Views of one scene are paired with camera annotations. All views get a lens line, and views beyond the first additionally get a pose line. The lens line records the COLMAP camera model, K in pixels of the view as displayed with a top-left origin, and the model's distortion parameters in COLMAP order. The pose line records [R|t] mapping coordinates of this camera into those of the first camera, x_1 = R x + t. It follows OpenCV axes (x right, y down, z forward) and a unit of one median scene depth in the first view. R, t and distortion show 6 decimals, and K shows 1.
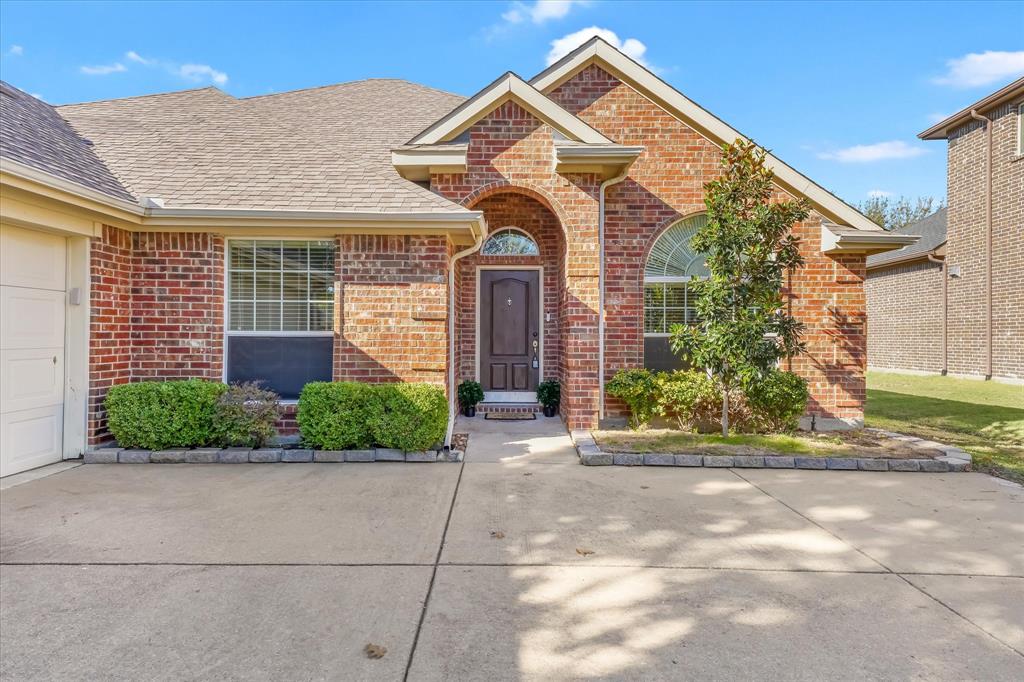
lens RADIAL K [[593.6, 0, 511.1], [0, 593.6, 335.4], [0, 0, 1]] dist [0.034822, 0.002066]
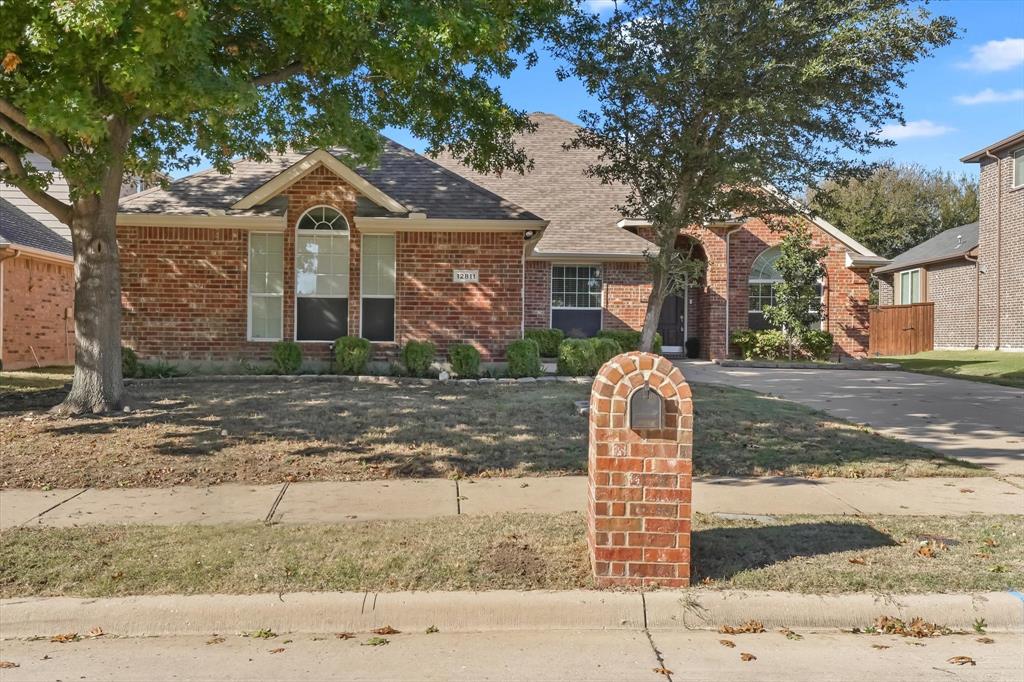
lens RADIAL K [[867.1, 0, 519.1], [0, 867.1, 338.6], [0, 0, 1]] dist [0.040076, 0.000831]
pose [[0.999935, 0.006851, -0.009138, -0.500379], [-0.006757, 0.999924, 0.010294, 0.065613], [0.009208, -0.010232, 0.999905, -1.840875]]
